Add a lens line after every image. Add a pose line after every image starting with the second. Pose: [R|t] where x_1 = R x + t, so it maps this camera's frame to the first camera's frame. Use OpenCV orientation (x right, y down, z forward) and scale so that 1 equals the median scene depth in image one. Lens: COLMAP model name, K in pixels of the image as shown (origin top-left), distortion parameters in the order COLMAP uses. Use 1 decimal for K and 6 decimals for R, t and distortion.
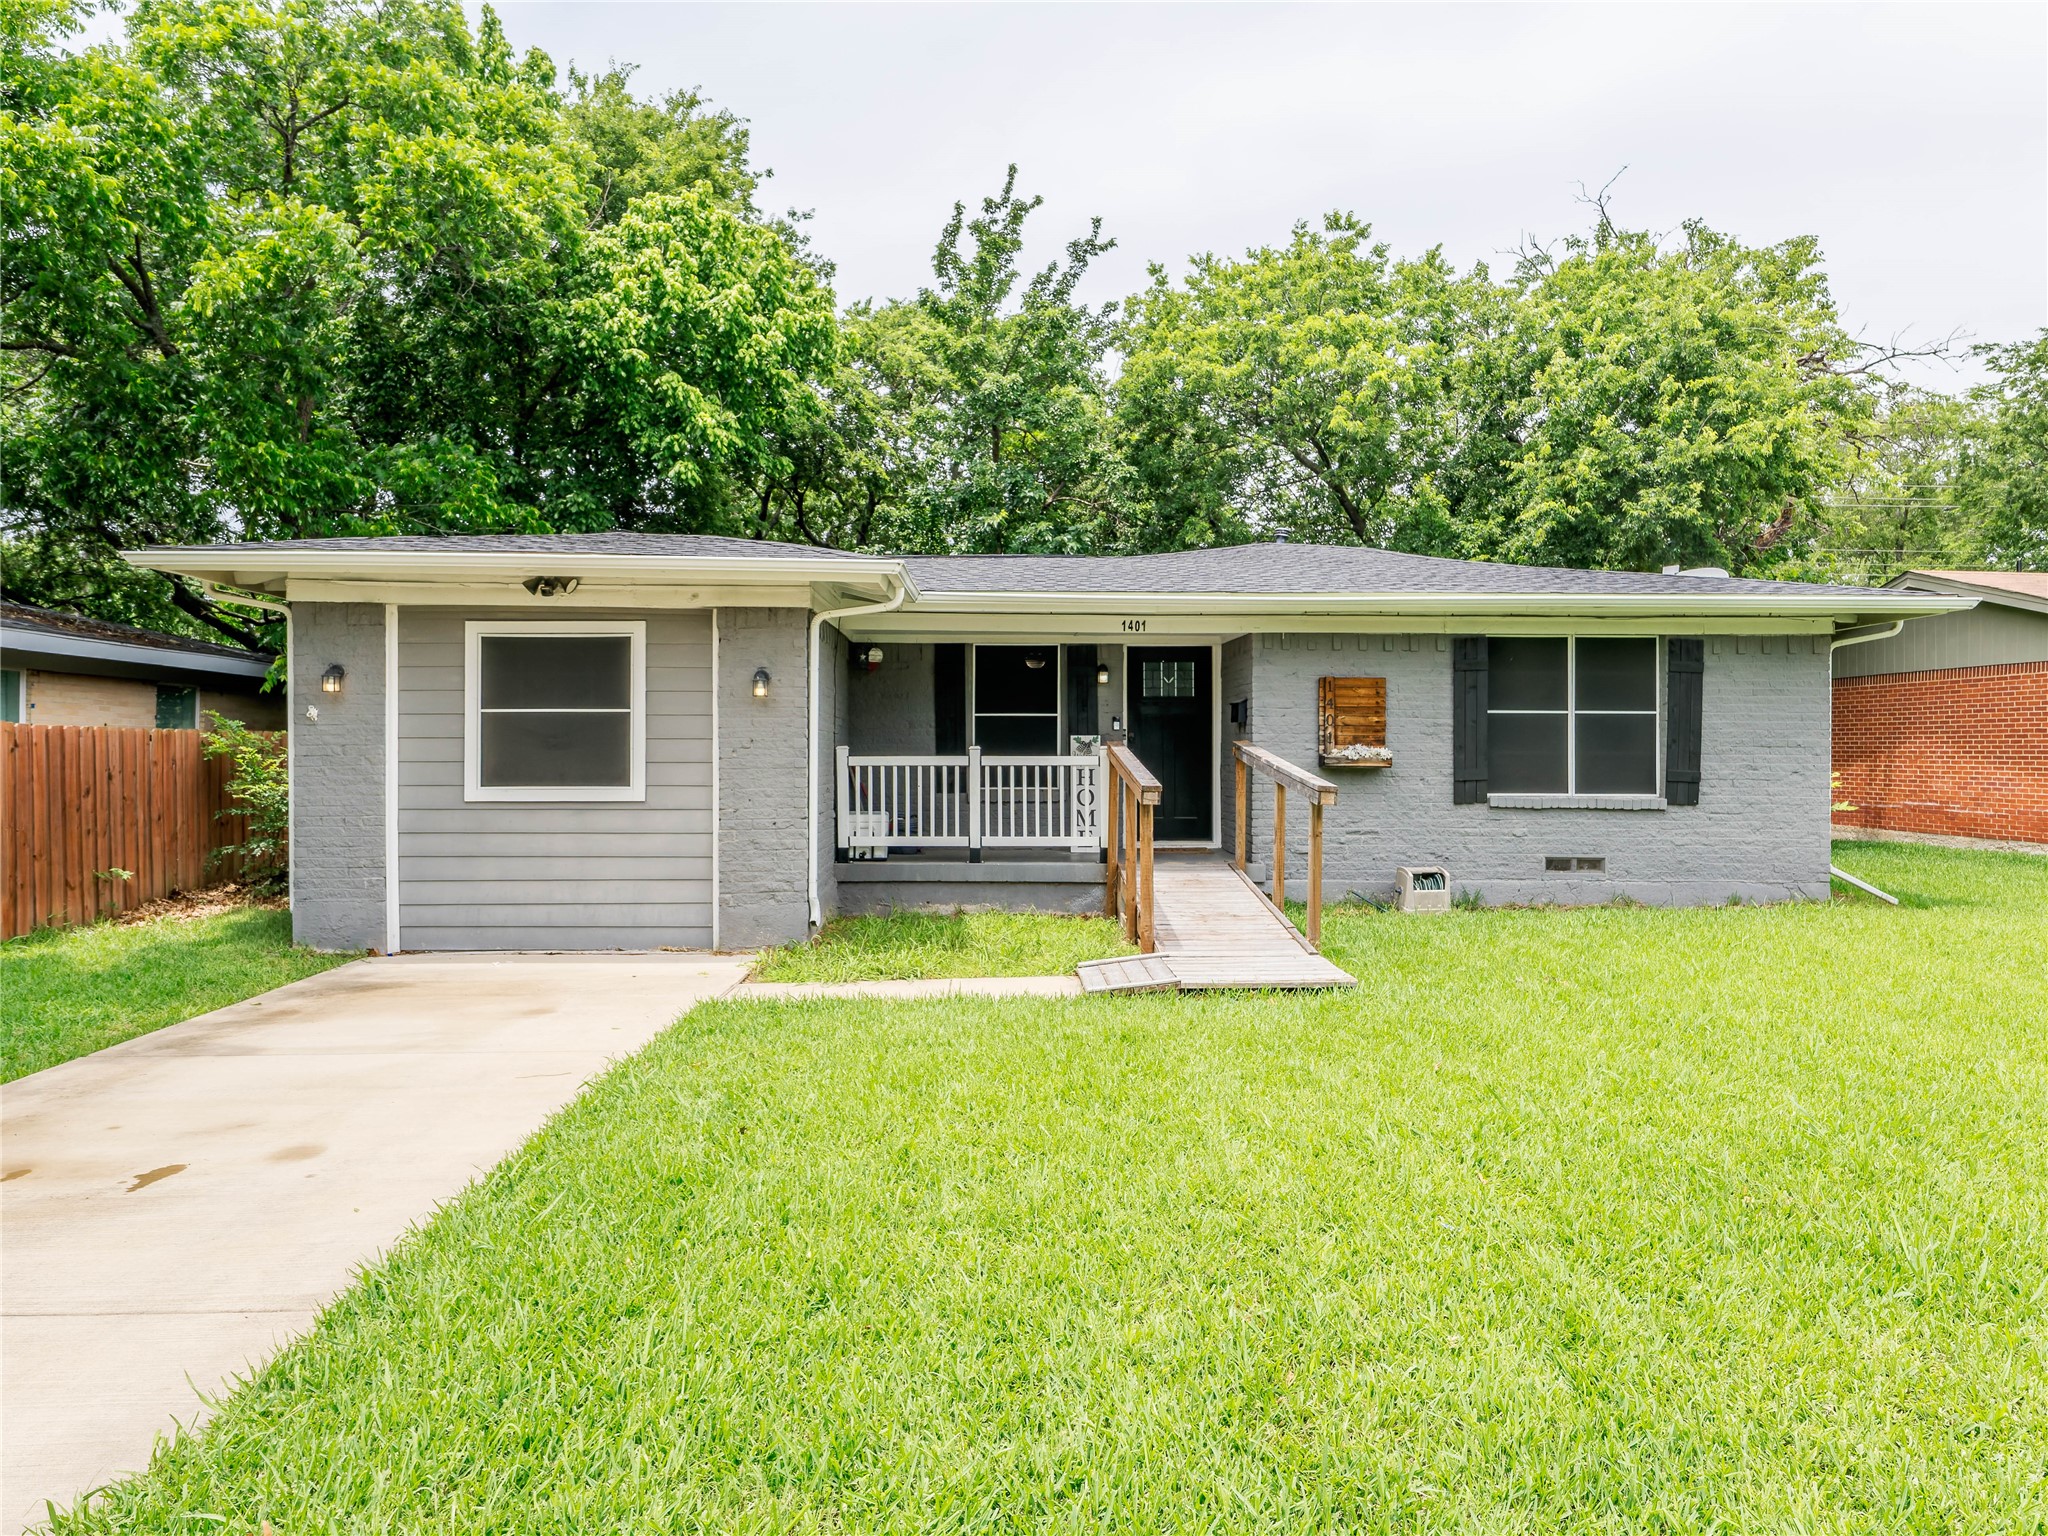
lens RADIAL K [[1312.9, 0, 1021.8], [0, 1312.9, 766.1], [0, 0, 1]] dist [0.008667, 0.000886]
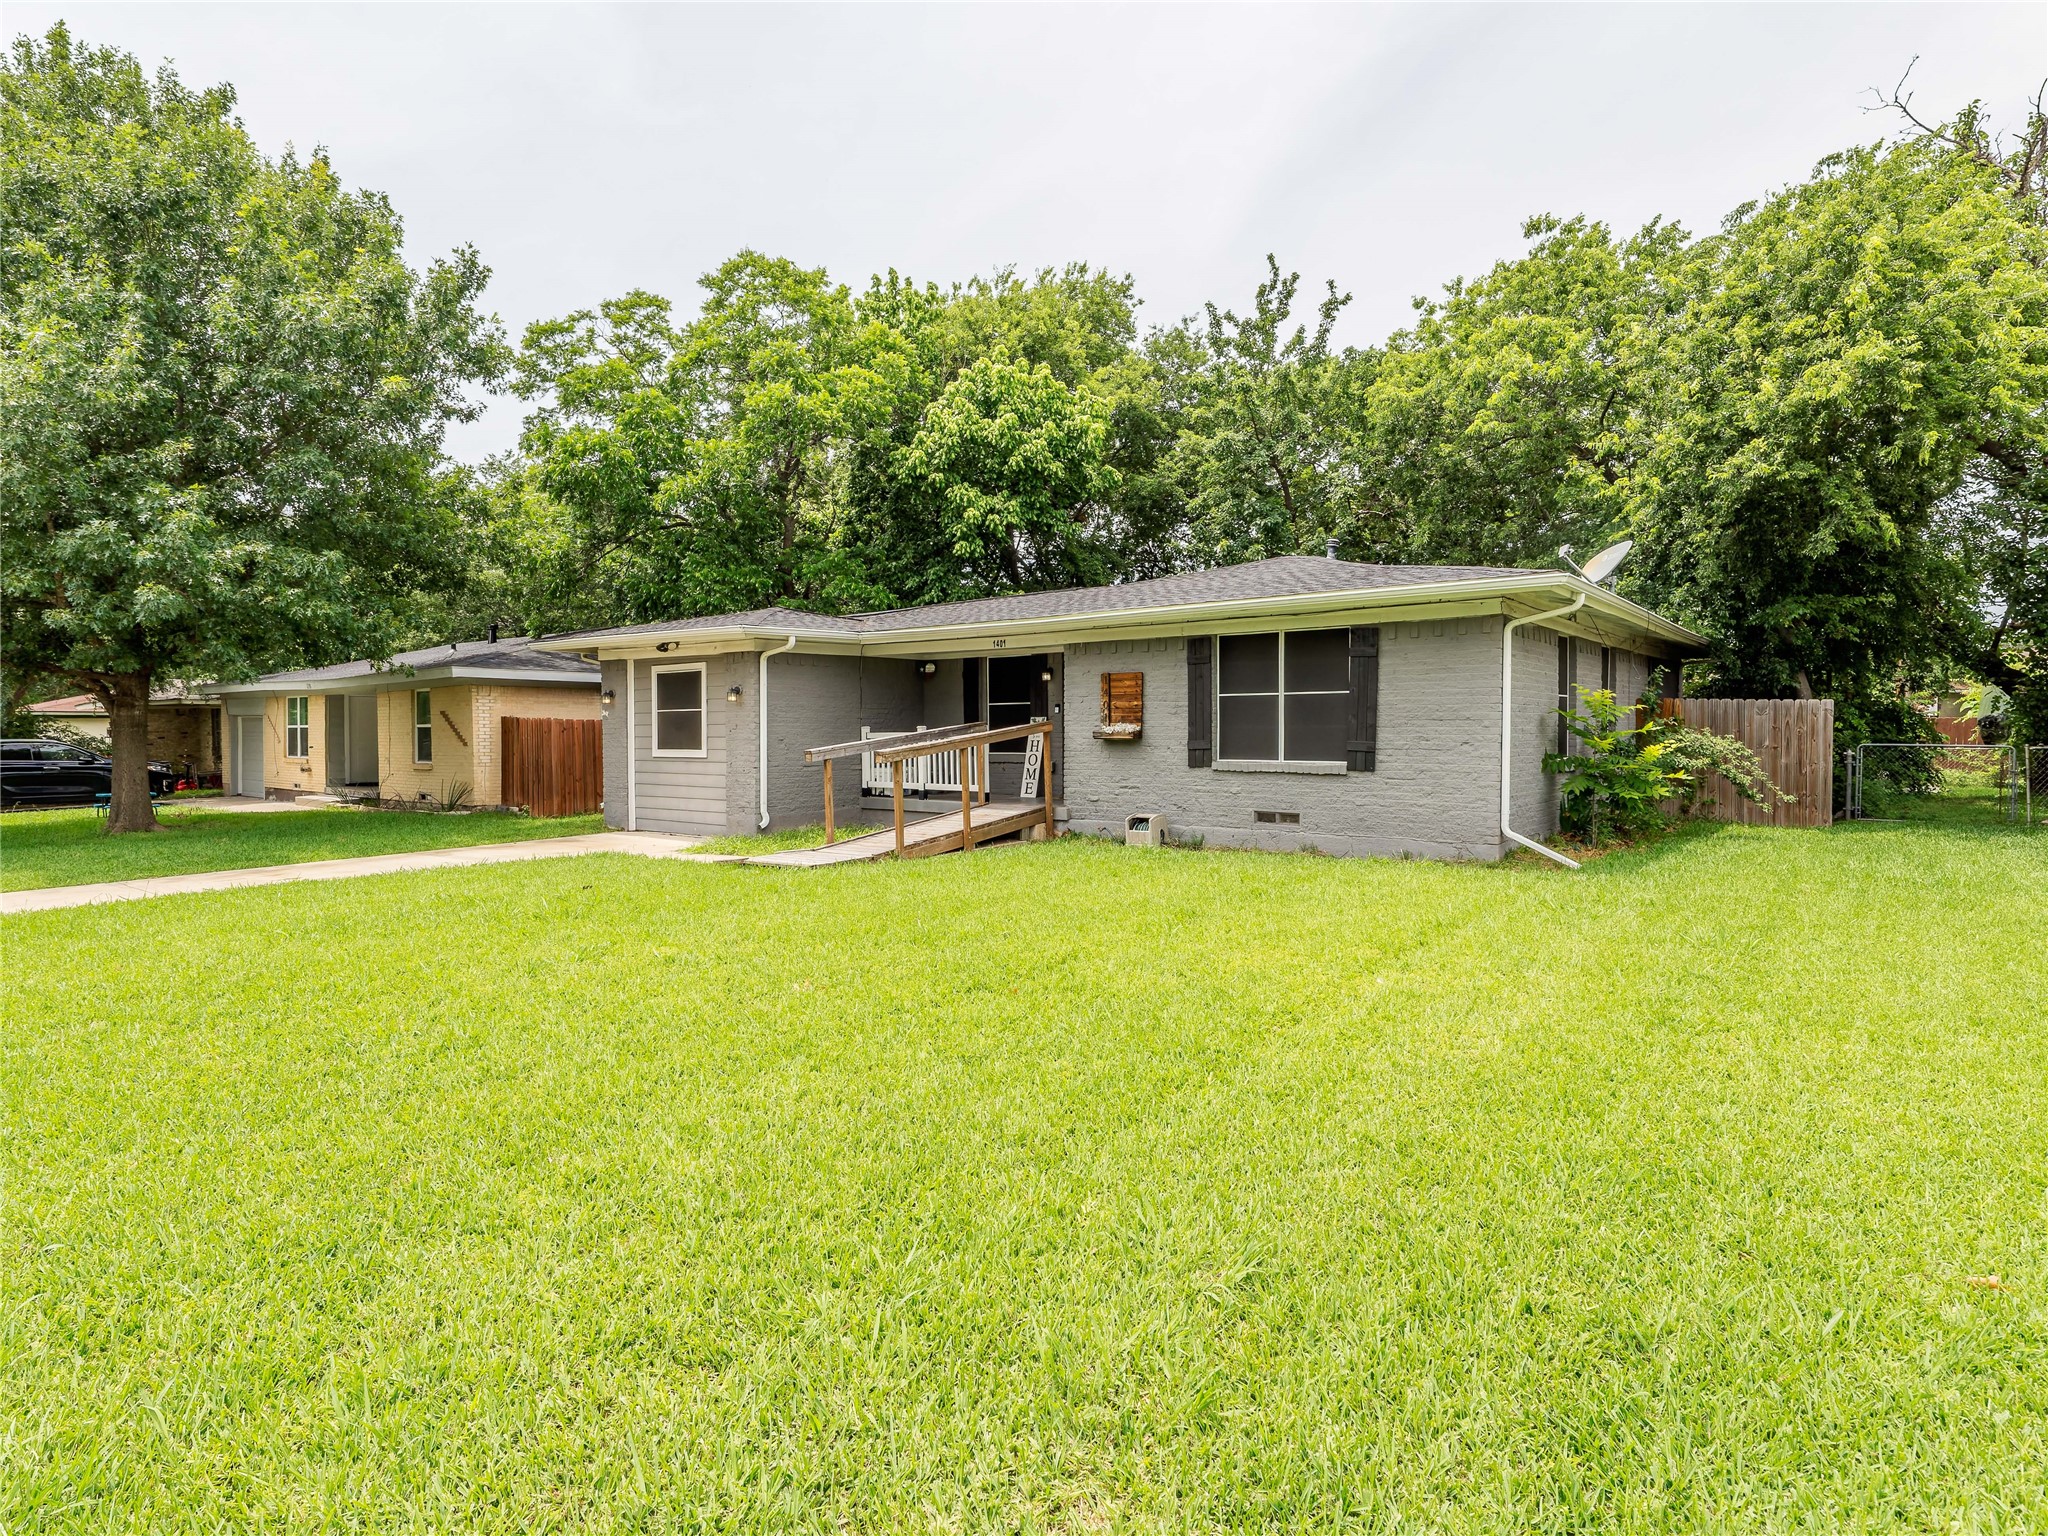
lens RADIAL K [[1089.1, 0, 1025.0], [0, 1089.1, 765.9], [0, 0, 1]] dist [0.020470, 0.000552]
pose [[0.777442, 0.014758, -0.628781, 0.878323], [0.003750, 0.999598, 0.028098, -0.003343], [0.628943, -0.024203, 0.777074, 0.061128]]
